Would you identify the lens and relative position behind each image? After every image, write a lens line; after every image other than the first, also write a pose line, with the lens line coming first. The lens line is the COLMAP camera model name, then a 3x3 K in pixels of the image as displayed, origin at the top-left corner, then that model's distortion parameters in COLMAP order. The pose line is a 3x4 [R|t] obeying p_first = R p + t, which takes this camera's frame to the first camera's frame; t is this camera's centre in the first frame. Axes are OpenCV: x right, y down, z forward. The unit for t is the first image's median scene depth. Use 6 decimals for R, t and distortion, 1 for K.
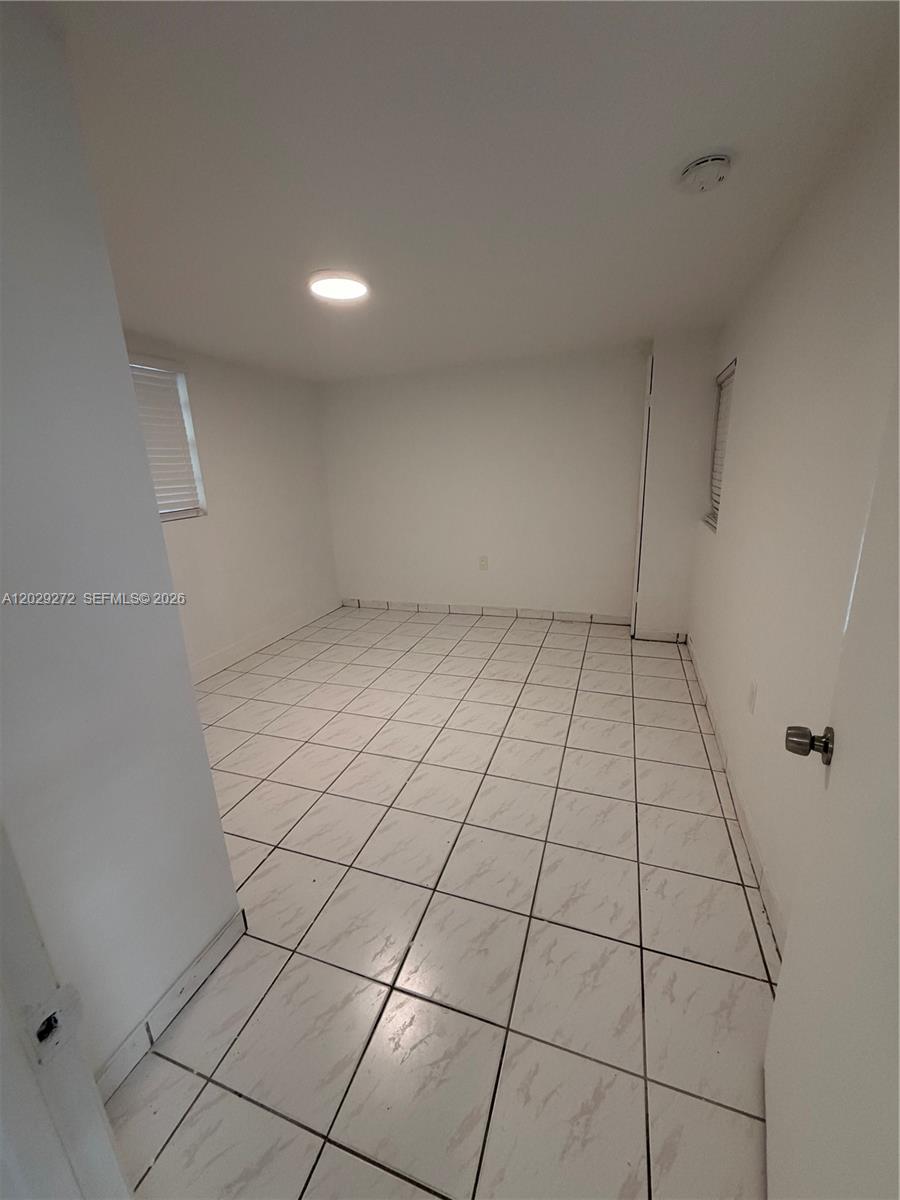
lens RADIAL K [[474.1, 0, 452.7], [0, 474.1, 592.7], [0, 0, 1]] dist [-0.008448, 0.001014]
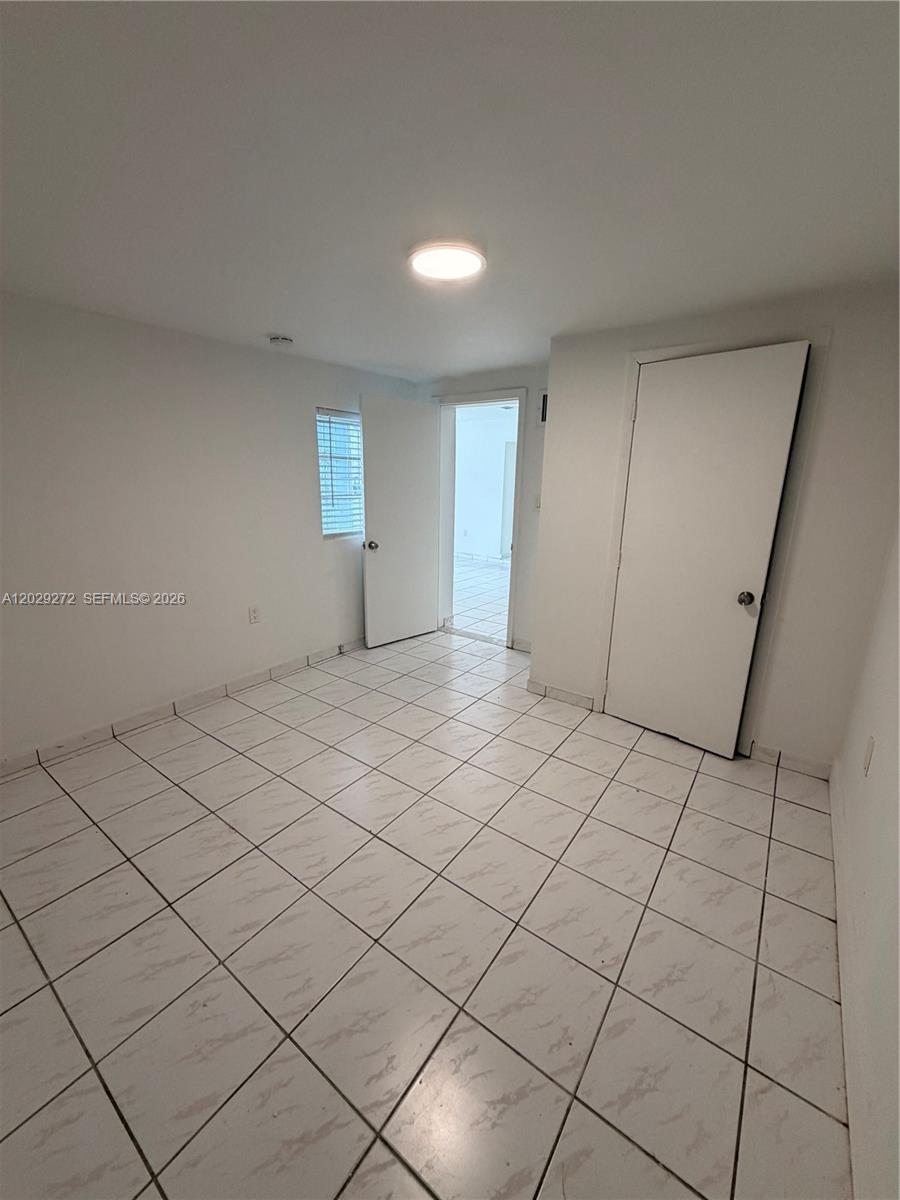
lens RADIAL K [[474.1, 0, 457.8], [0, 474.1, 609.2], [0, 0, 1]] dist [-0.008448, 0.001014]
pose [[0.959497, 0.122196, -0.253839, 0.043467], [-0.120850, 0.992450, 0.020951, -0.036272], [0.254482, 0.010574, 0.967020, 0.119372]]
